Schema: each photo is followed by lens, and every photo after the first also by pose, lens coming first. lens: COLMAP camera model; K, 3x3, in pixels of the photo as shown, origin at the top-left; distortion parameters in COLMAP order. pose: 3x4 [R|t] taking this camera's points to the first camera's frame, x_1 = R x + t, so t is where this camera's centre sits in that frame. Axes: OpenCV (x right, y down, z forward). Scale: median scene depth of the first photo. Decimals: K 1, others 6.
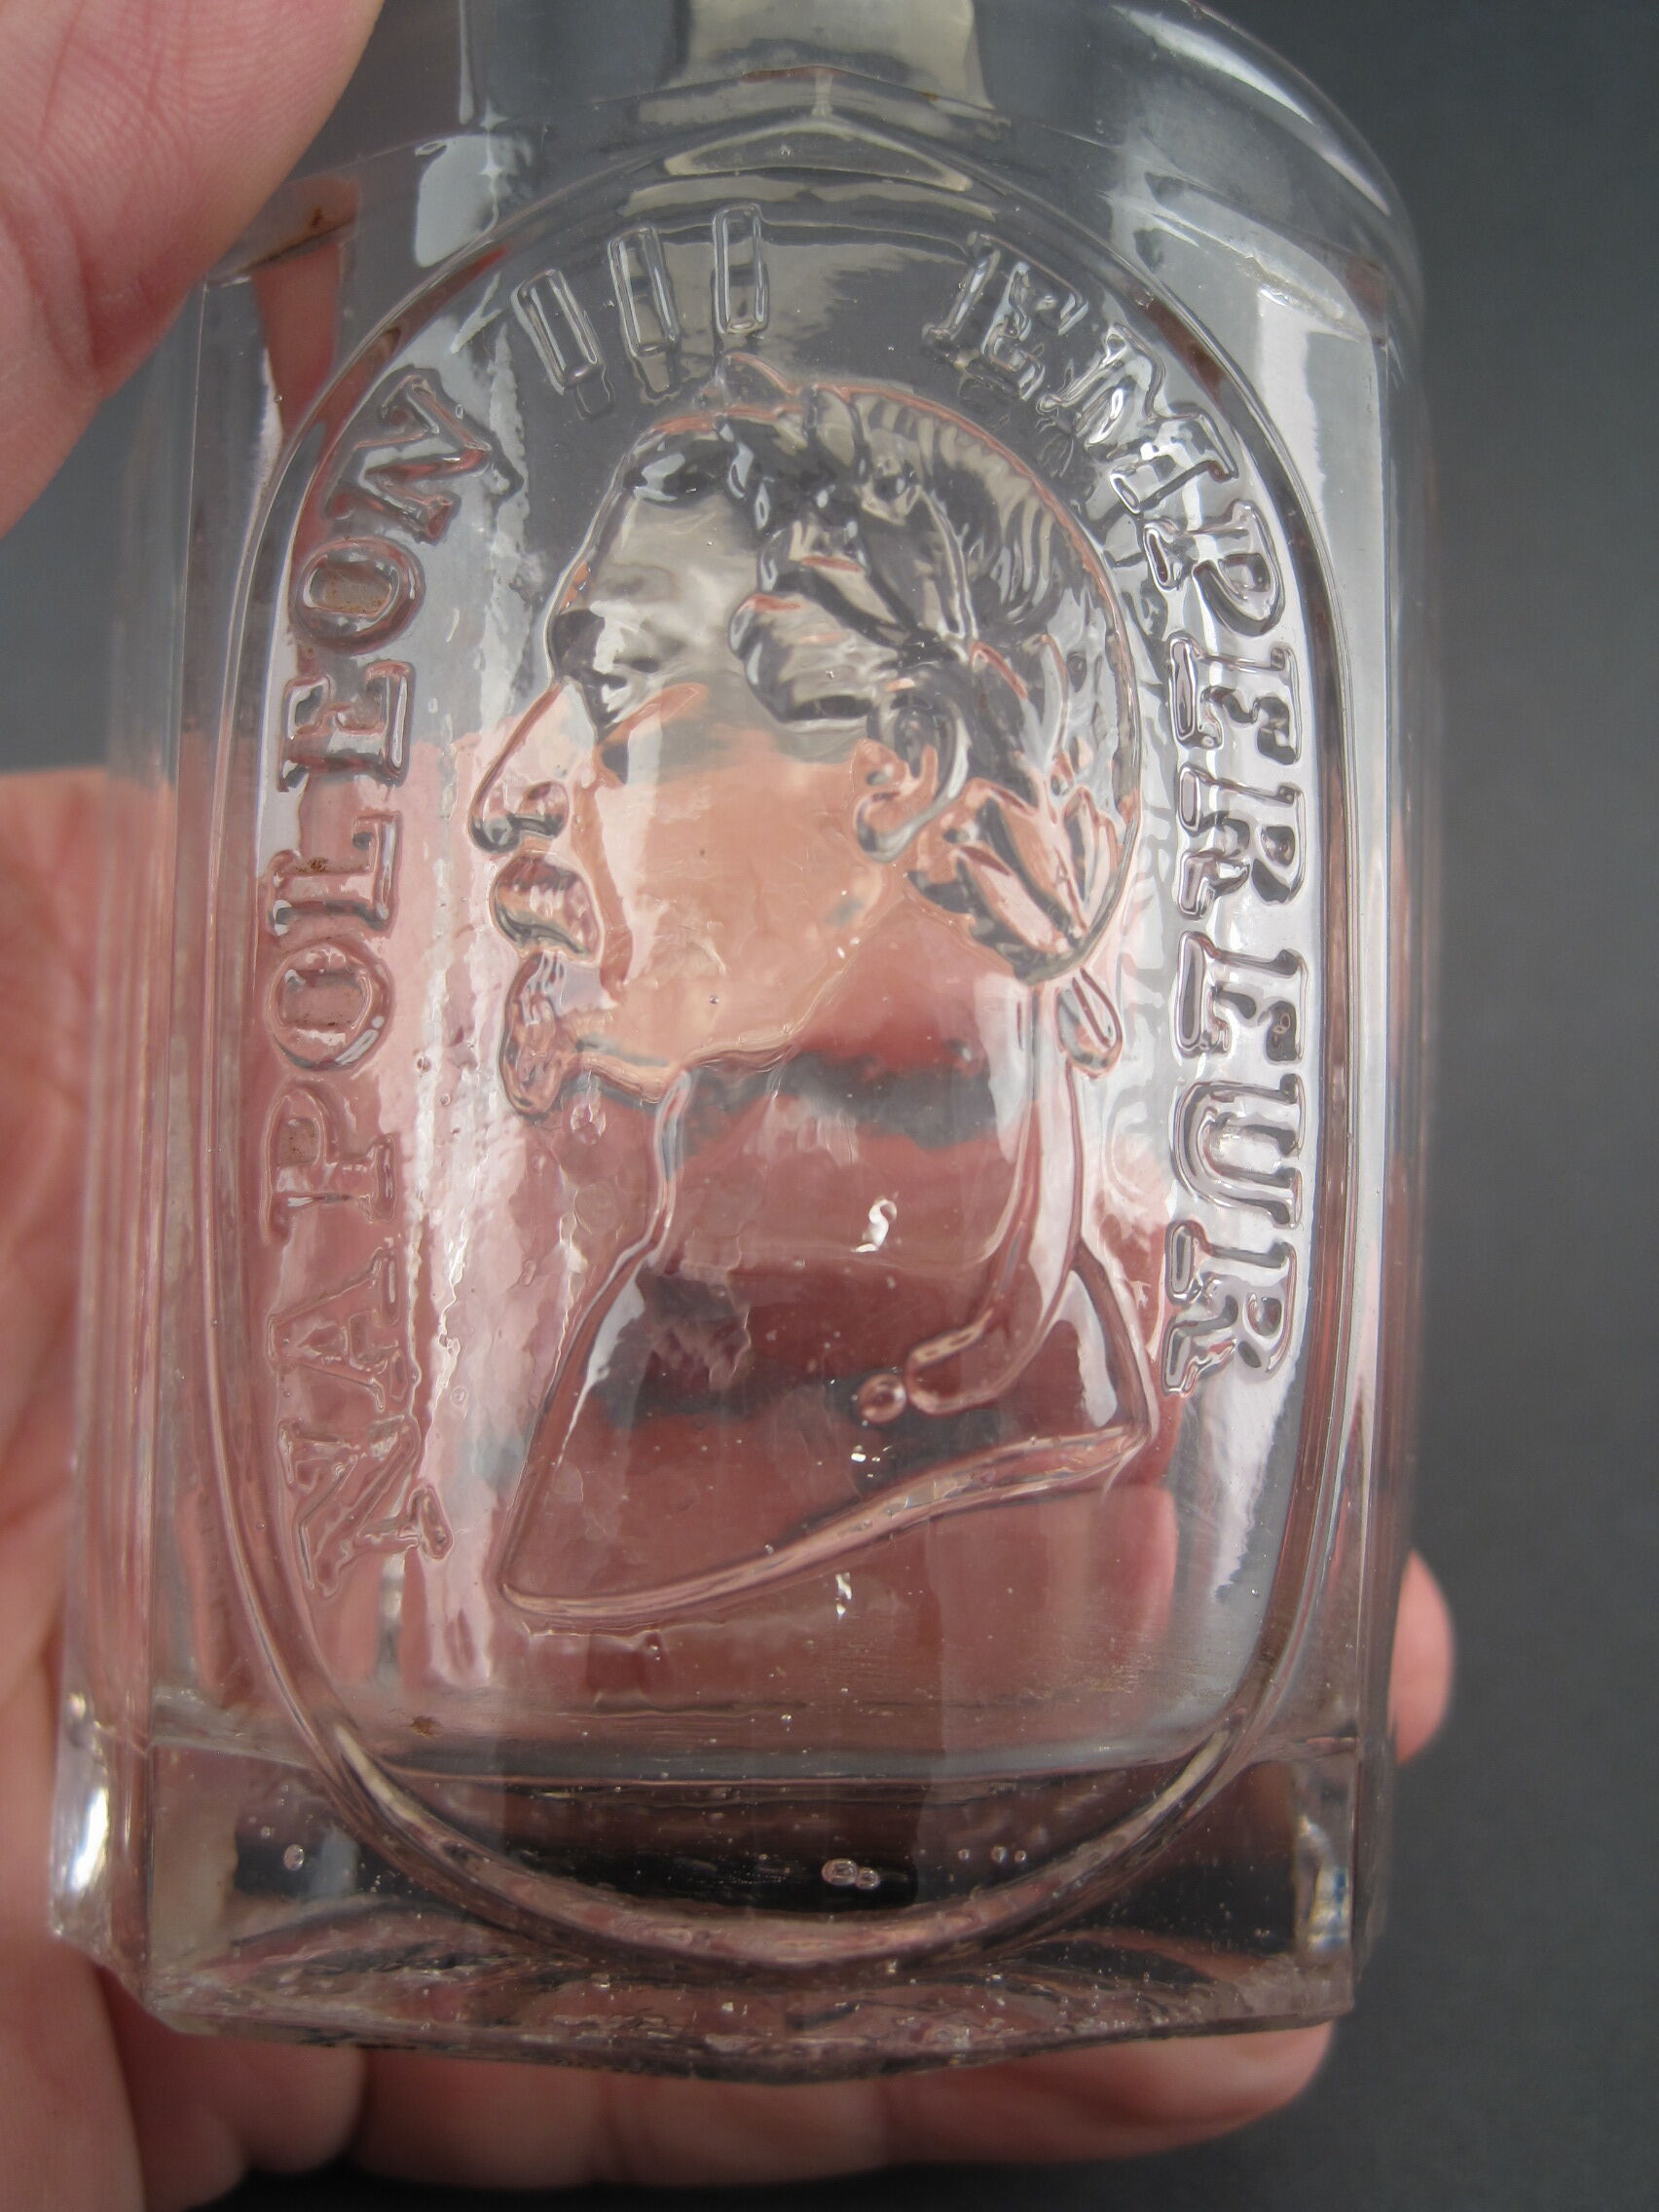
lens RADIAL K [[2967.8, 0, 829.5], [0, 2967.8, 1106.0], [0, 0, 1]] dist [0.004791, 0.017394]
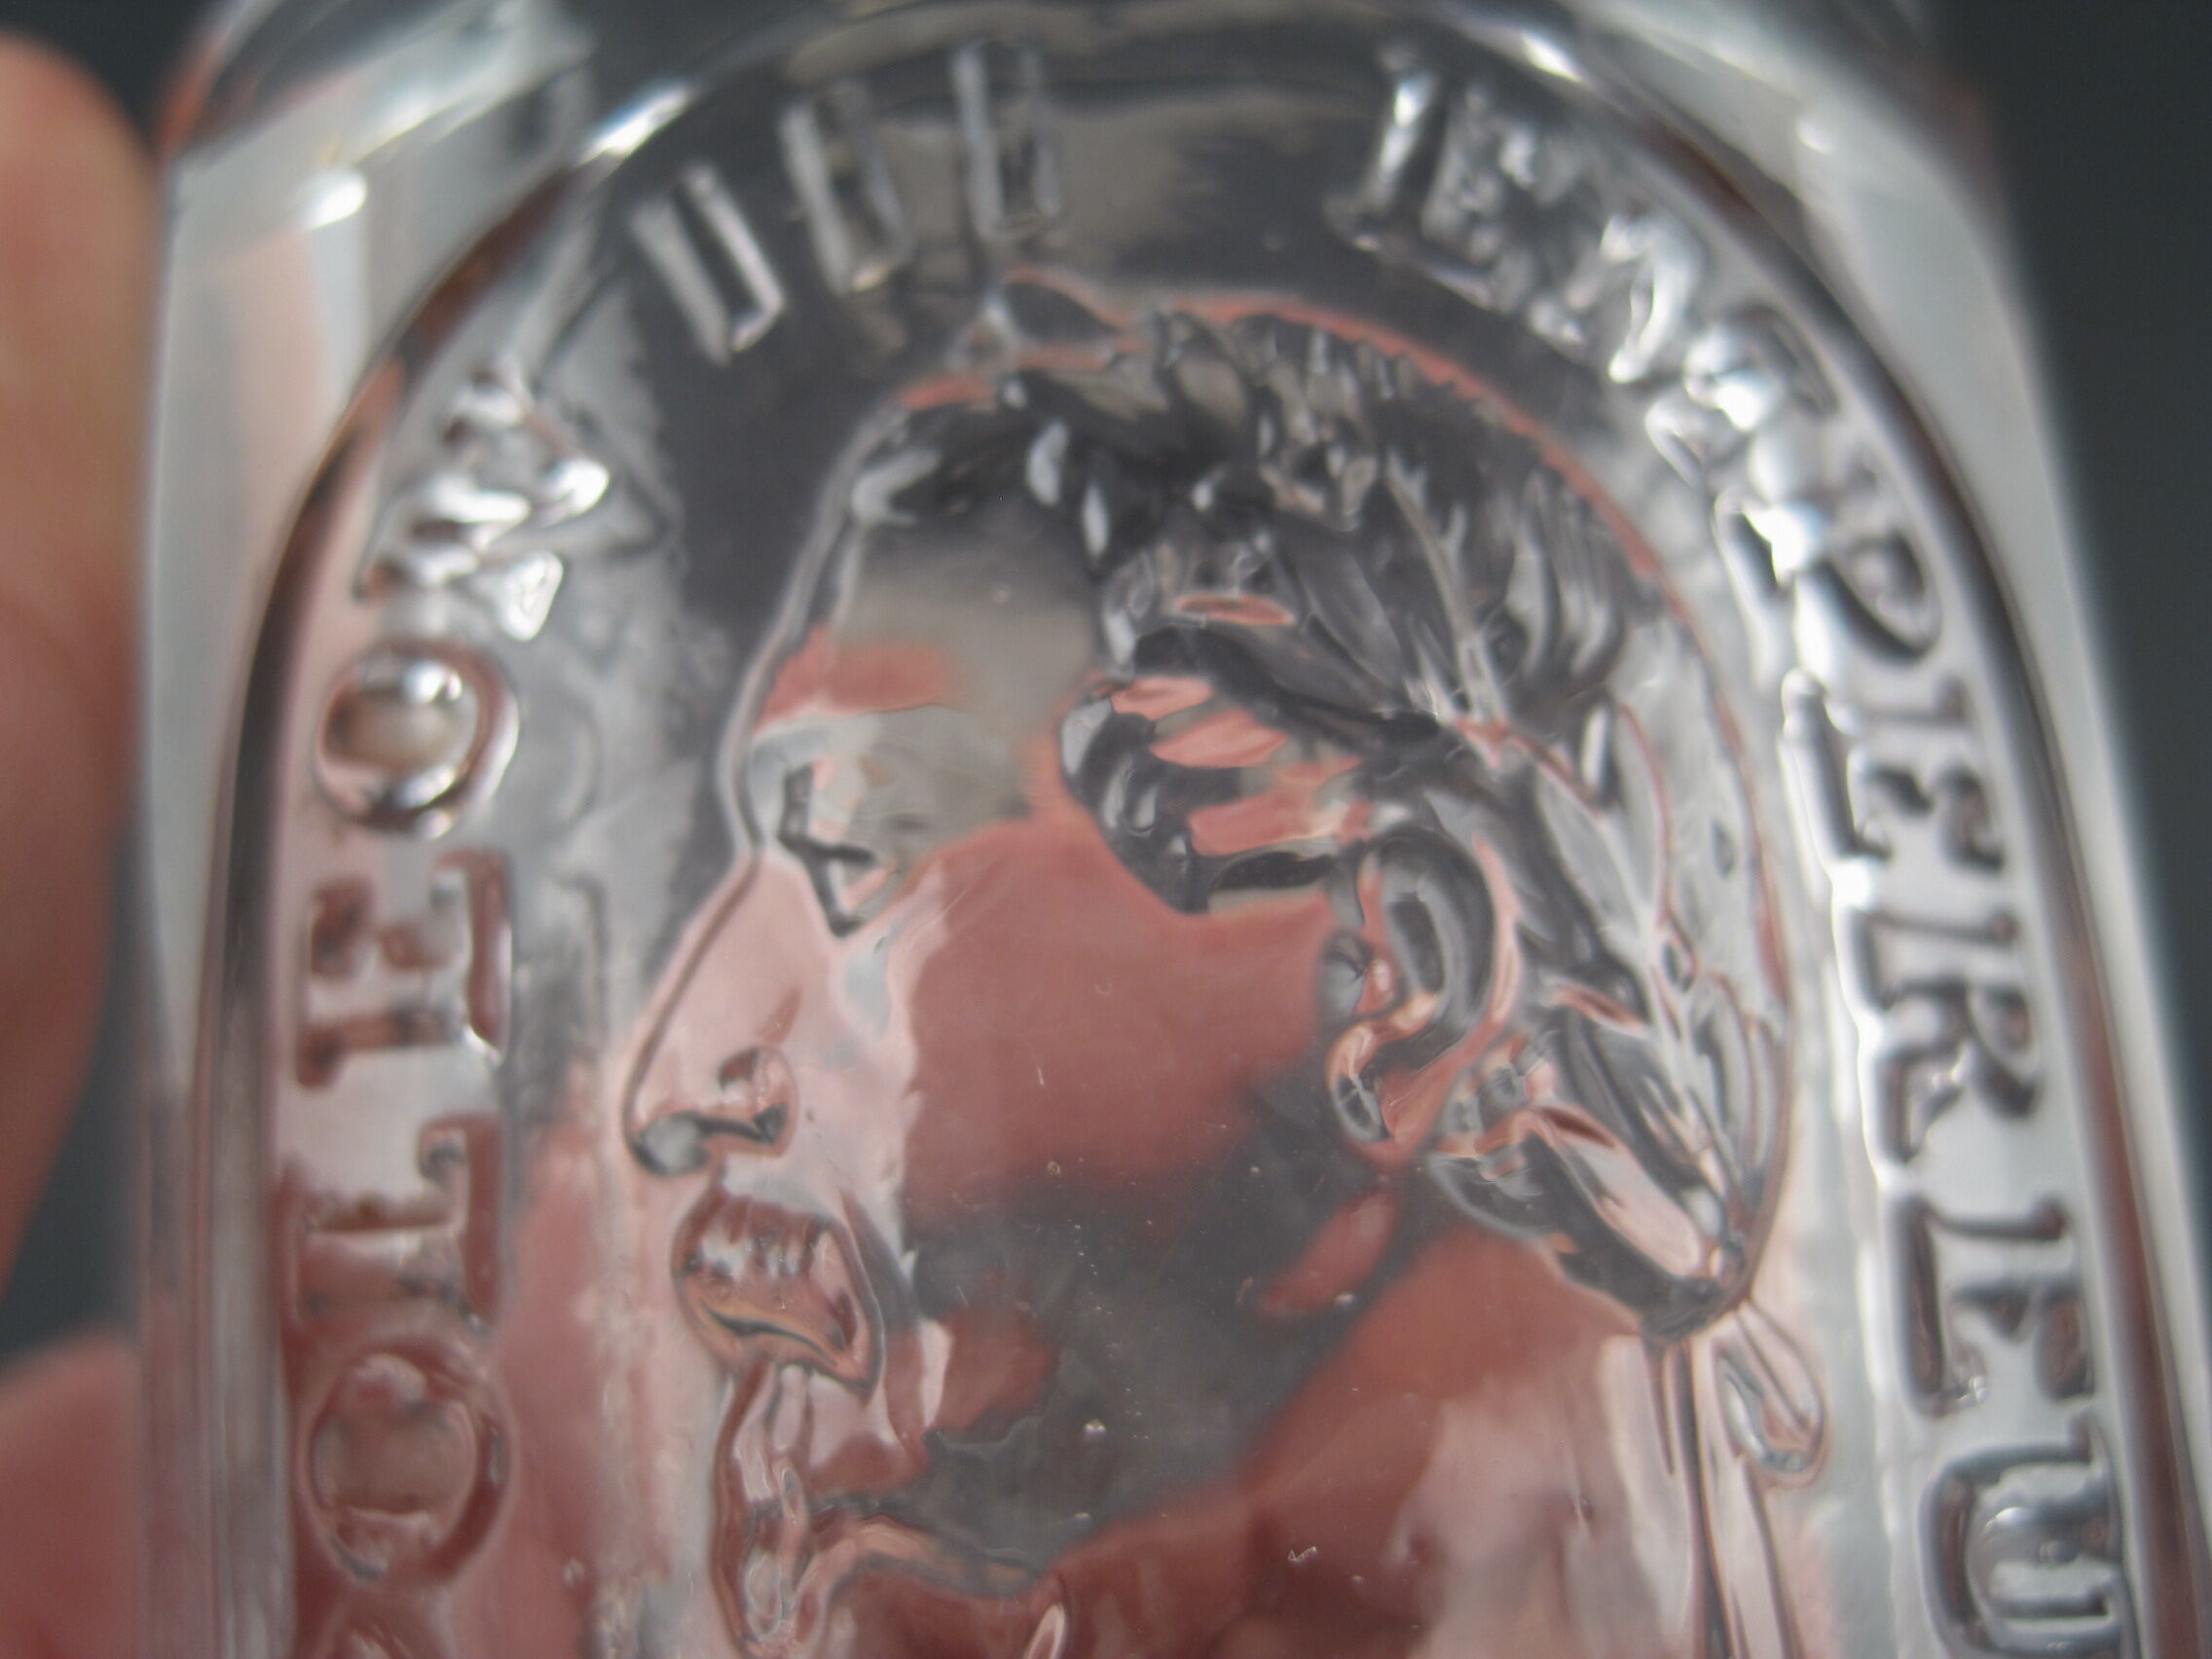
lens RADIAL K [[2967.8, 0, 1106.0], [0, 2967.8, 829.5], [0, 0, 1]] dist [0.004791, 0.017394]
pose [[0.995731, -0.092299, 0.000300, -0.025439], [0.091652, 0.988356, -0.121456, -0.076551], [0.010914, 0.120965, 0.992597, 0.451127]]
